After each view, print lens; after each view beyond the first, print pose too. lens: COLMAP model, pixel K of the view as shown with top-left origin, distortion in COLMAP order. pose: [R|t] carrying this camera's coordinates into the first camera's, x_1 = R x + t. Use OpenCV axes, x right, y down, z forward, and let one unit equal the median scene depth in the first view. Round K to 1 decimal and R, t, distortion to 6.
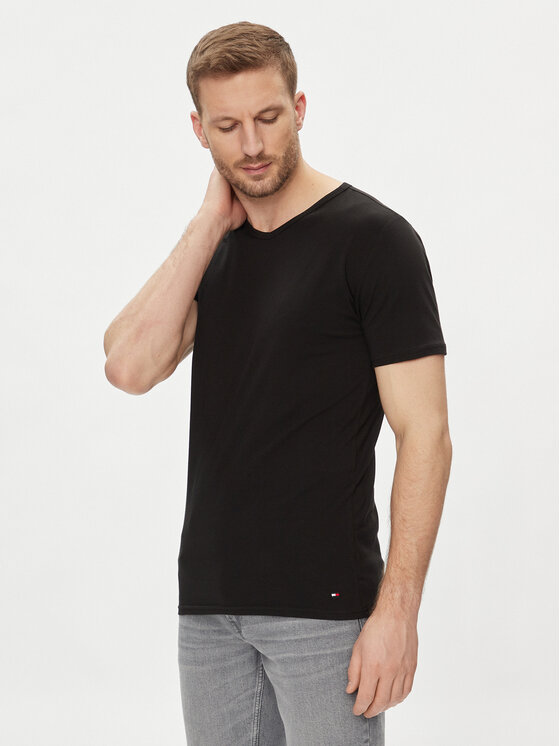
lens RADIAL K [[1450.3, 0, 280.0], [0, 1450.3, 373.0], [0, 0, 1]] dist [-0.226181, 0.017716]
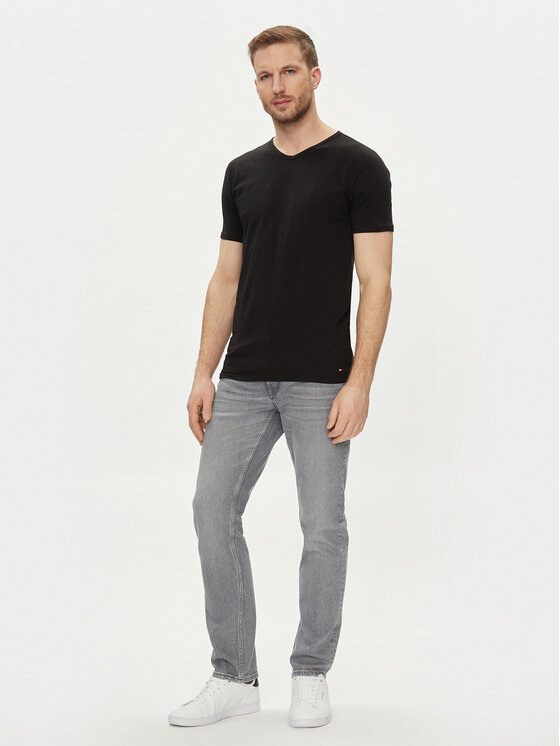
lens RADIAL K [[1054.3, 0, 280.0], [0, 1054.3, 373.0], [0, 0, 1]] dist [-0.491441, -0.012659]
pose [[0.999545, 0.029915, 0.003870, -0.017703], [-0.030142, 0.985659, 0.166036, -0.045388], [0.001153, -0.166077, 0.986112, -0.214404]]
